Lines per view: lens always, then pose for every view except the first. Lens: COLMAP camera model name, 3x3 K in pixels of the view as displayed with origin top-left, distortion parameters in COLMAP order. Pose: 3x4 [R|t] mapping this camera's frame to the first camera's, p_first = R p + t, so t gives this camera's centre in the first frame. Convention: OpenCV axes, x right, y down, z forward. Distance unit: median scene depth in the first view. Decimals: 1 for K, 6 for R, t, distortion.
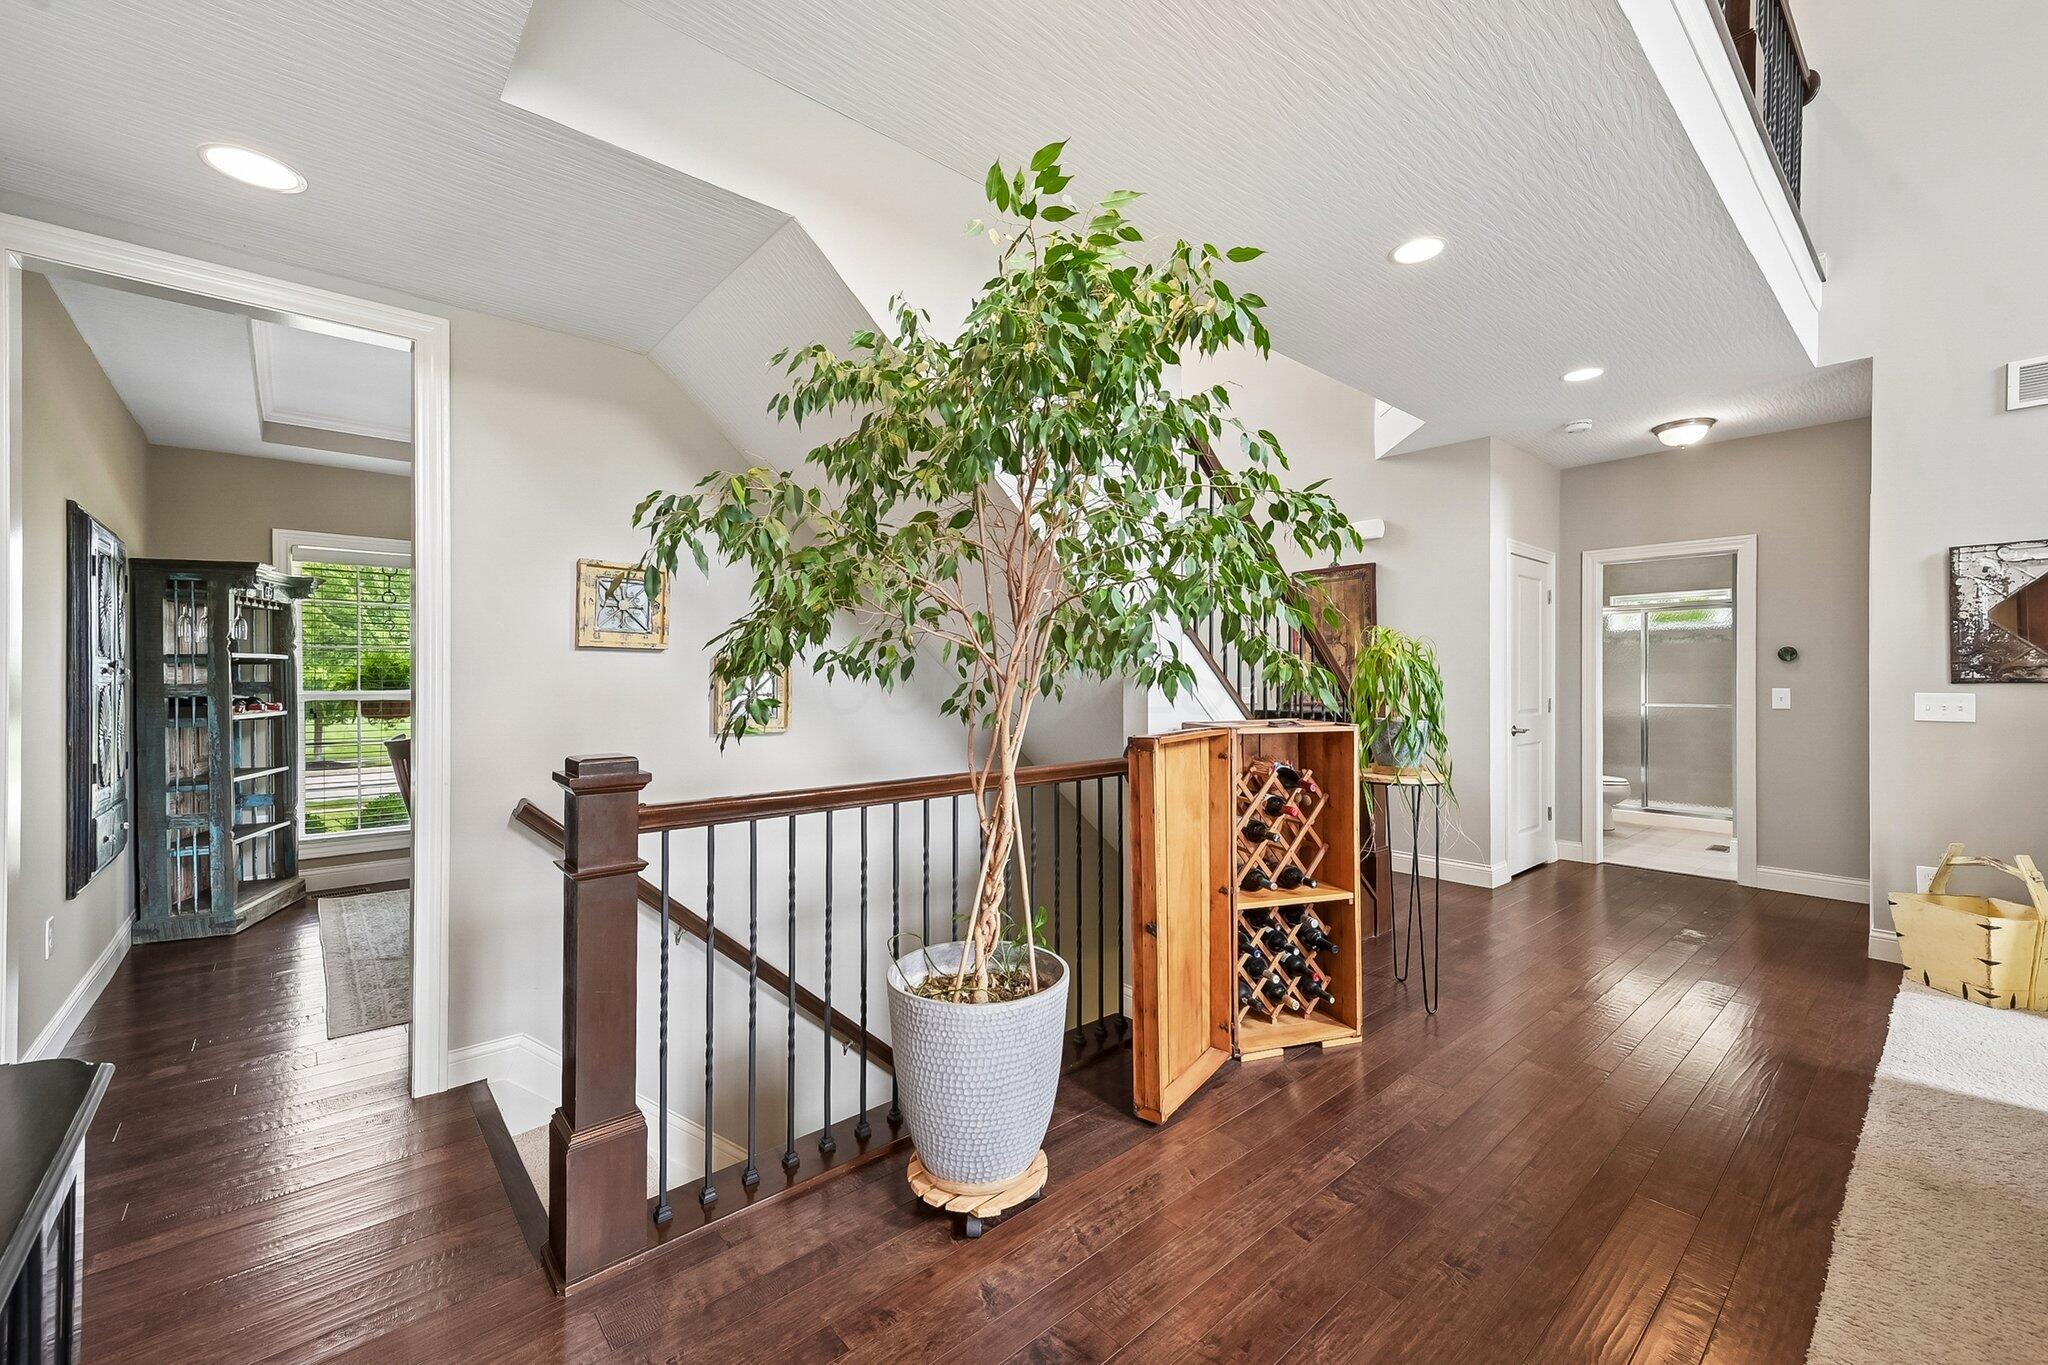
lens RADIAL K [[820.8, 0, 1014.0], [0, 820.8, 674.2], [0, 0, 1]] dist [0.002694, 0.000209]
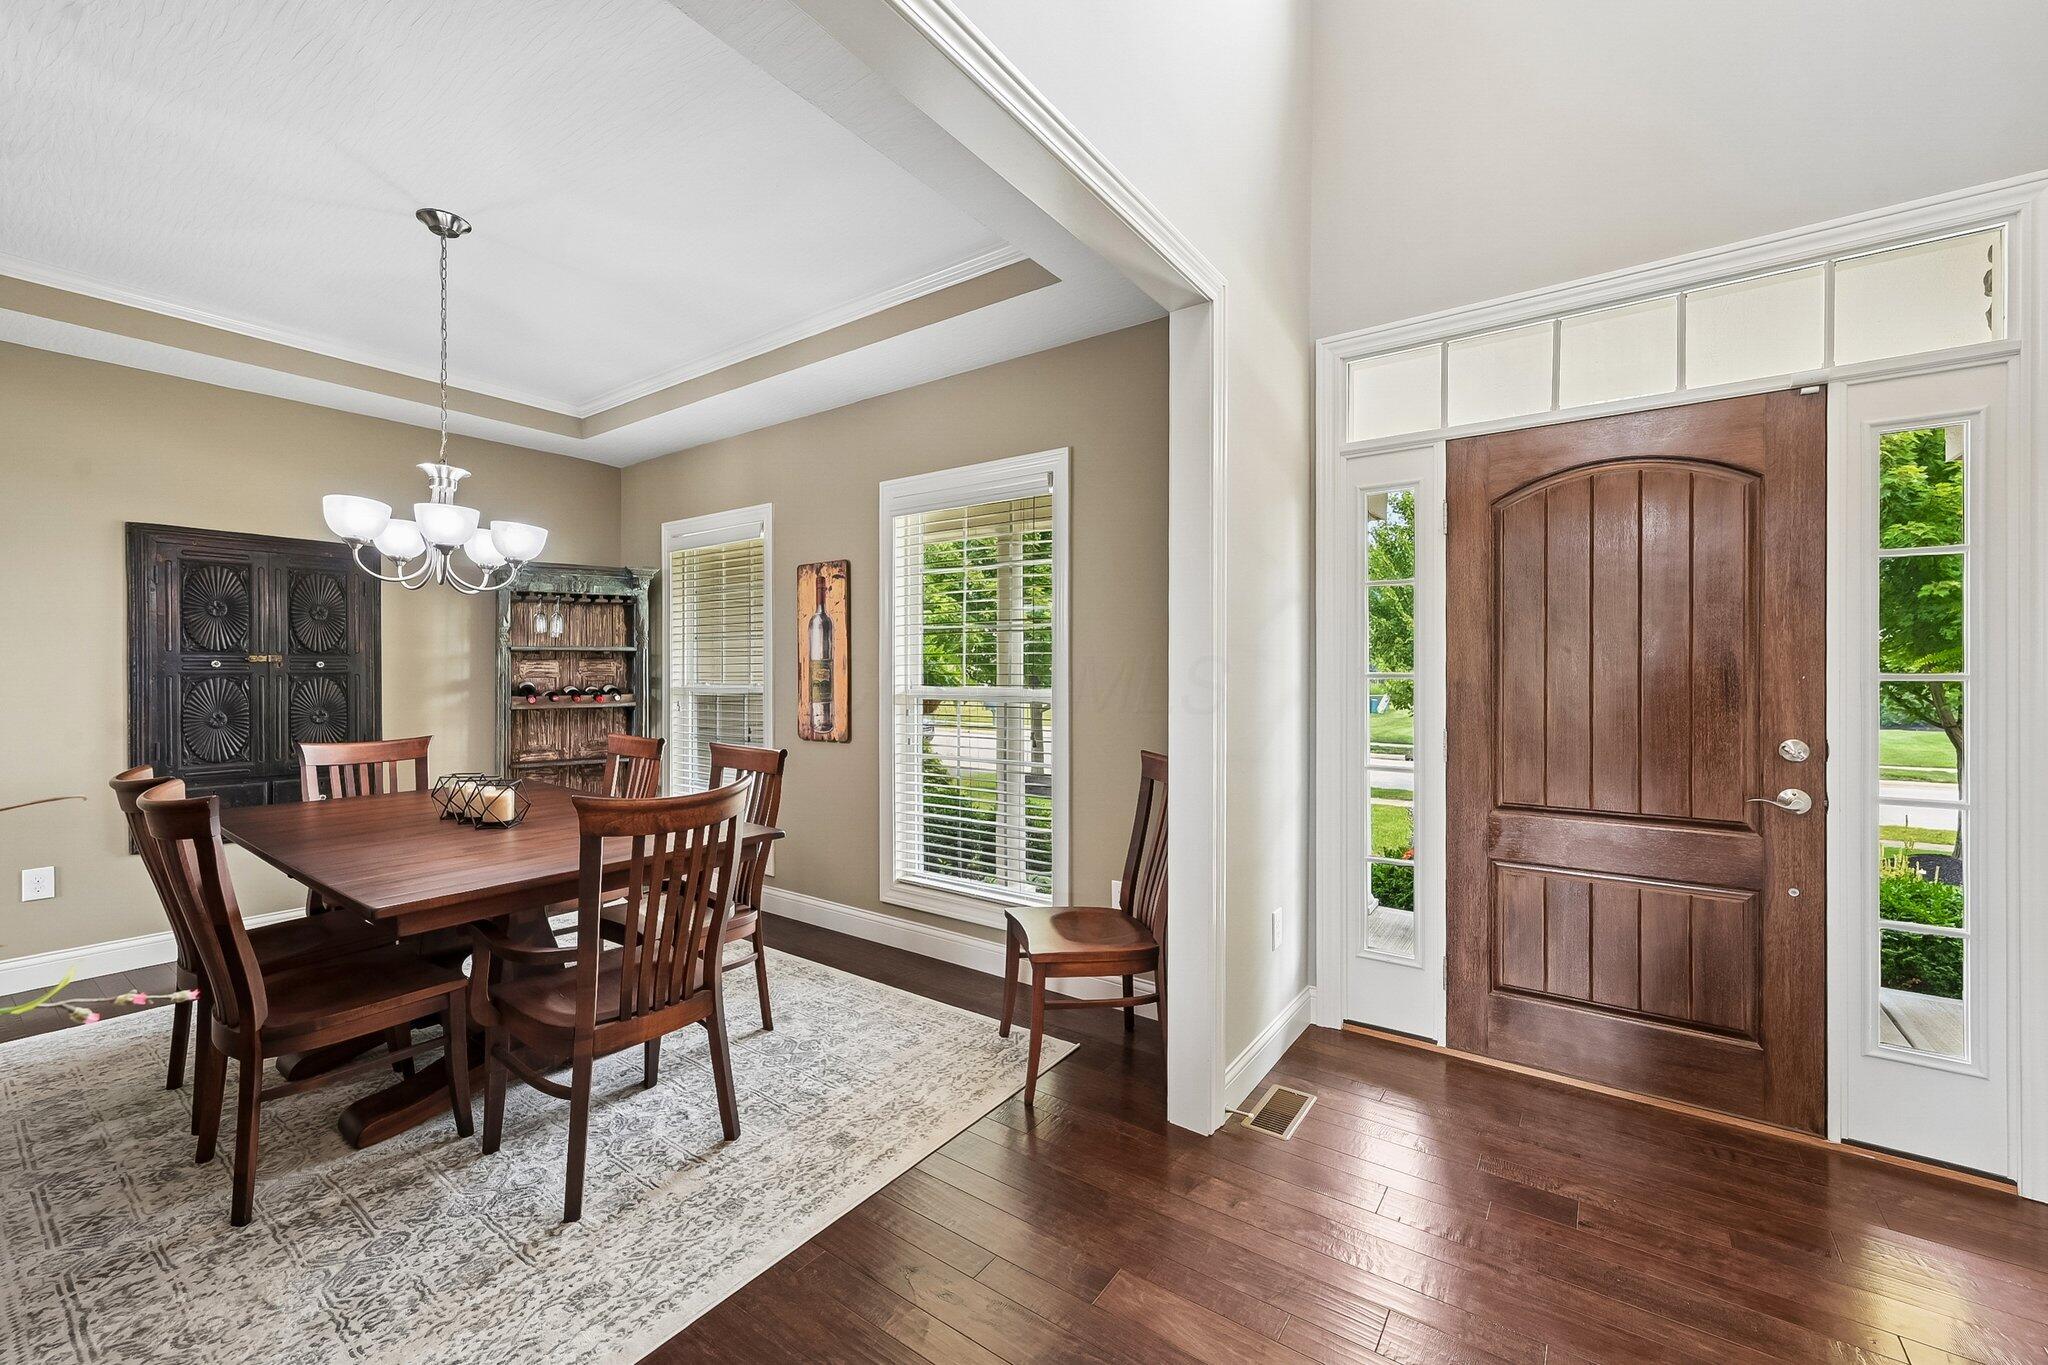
lens RADIAL K [[820.8, 0, 1033.1], [0, 820.8, 676.5], [0, 0, 1]] dist [0.002694, 0.000209]
pose [[0.245103, 0.010056, -0.969445, 0.253512], [0.005925, 0.999912, 0.011870, 0.003981], [0.969479, -0.008653, 0.245022, 1.384071]]
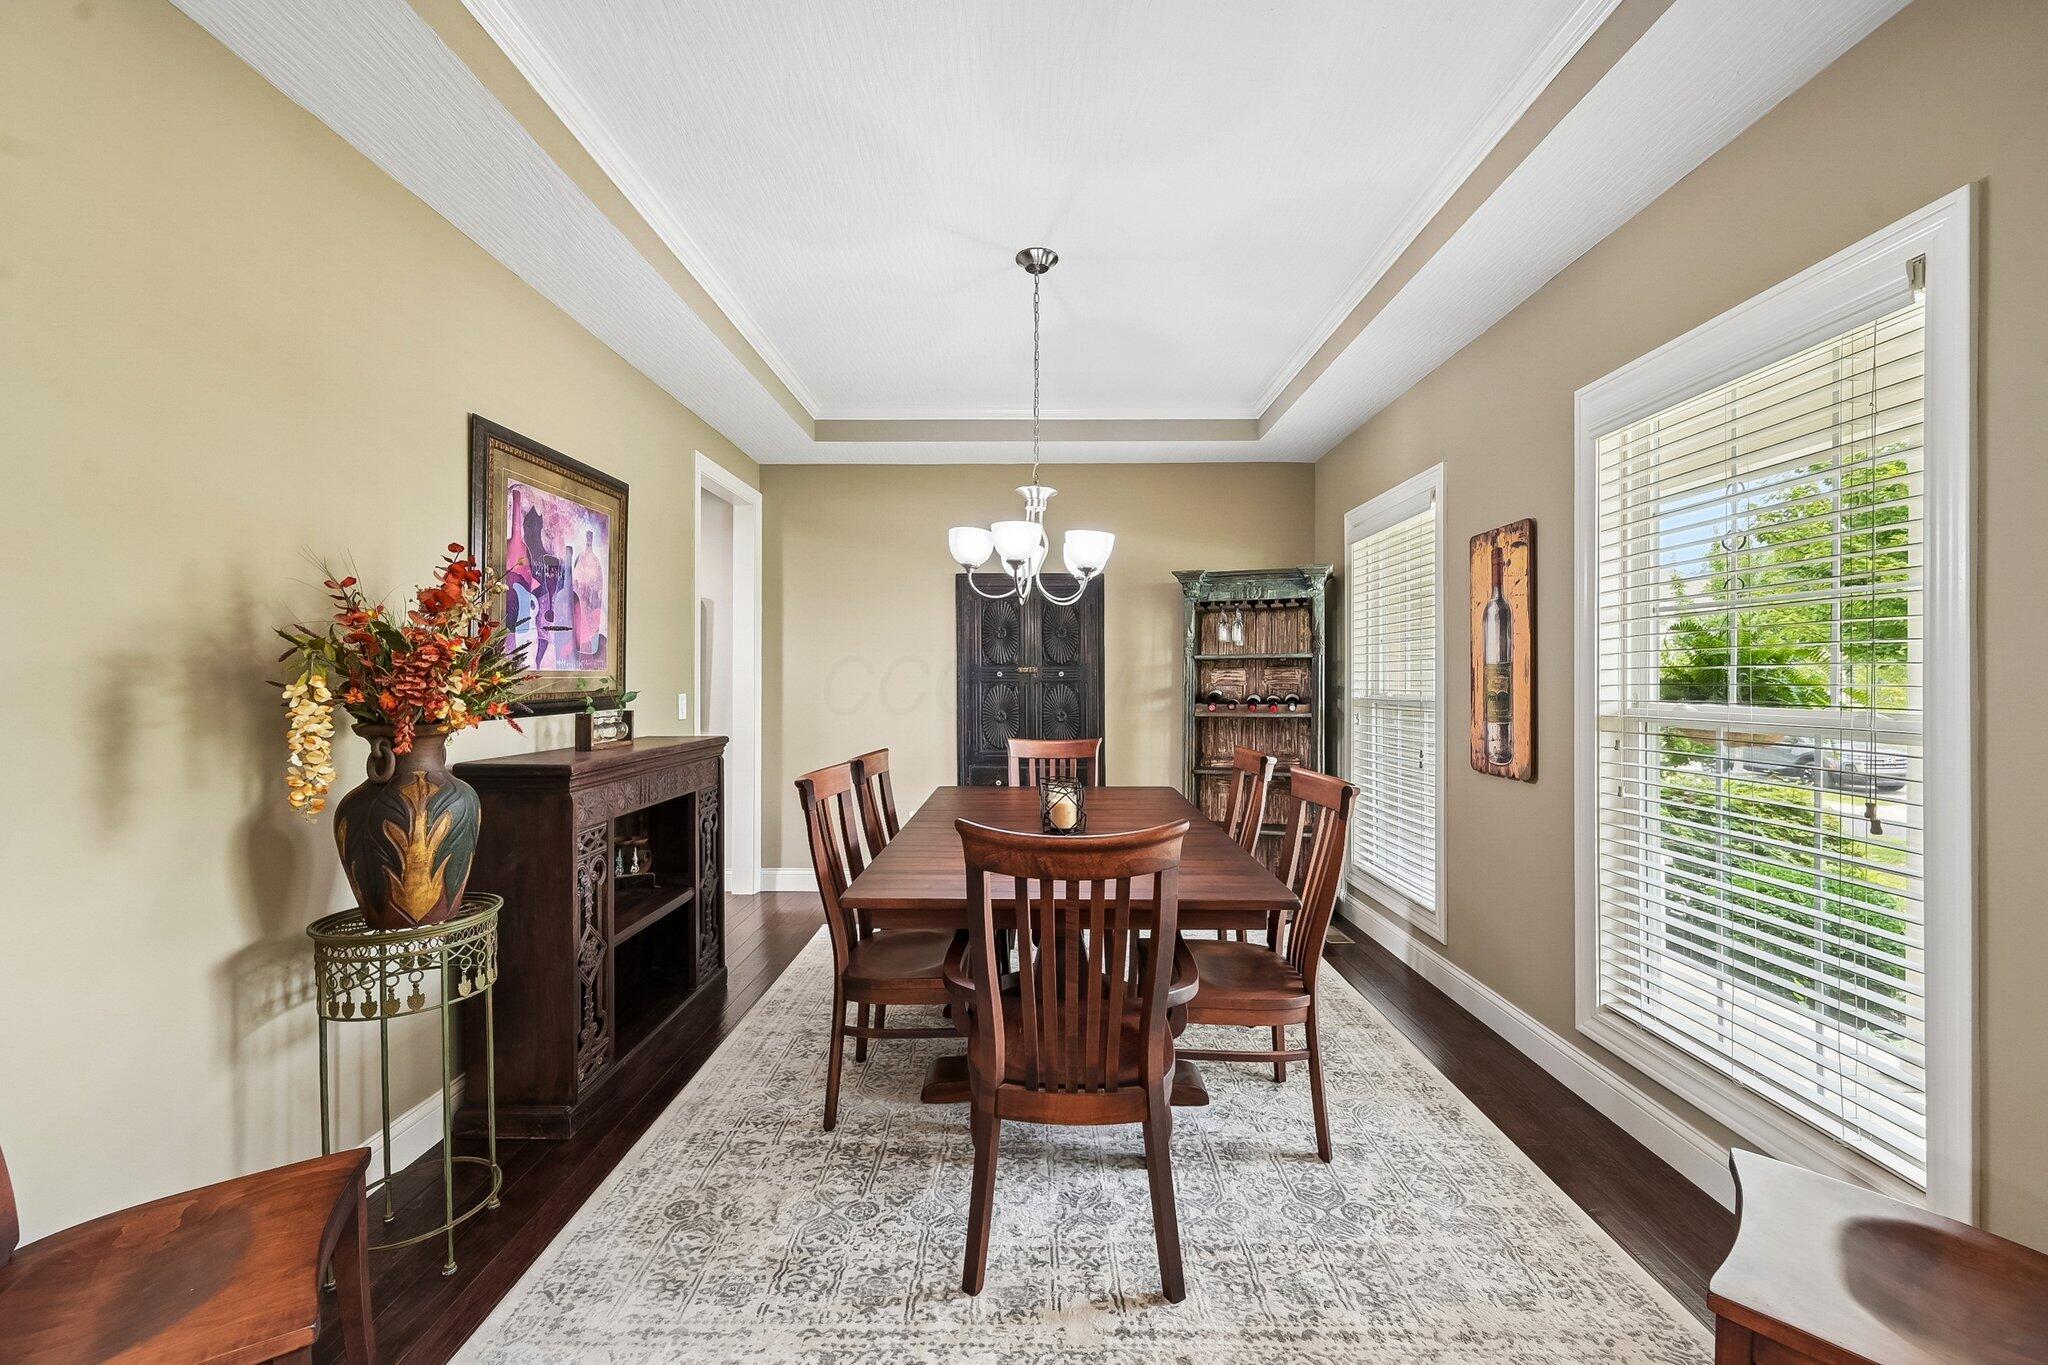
lens RADIAL K [[820.8, 0, 1019.7], [0, 820.8, 678.0], [0, 0, 1]] dist [0.002694, 0.000209]
pose [[-0.657657, 0.001234, -0.753317, 0.040834], [0.006954, 0.999966, -0.004433, 0.007128], [0.753286, -0.008154, -0.657643, 1.535270]]
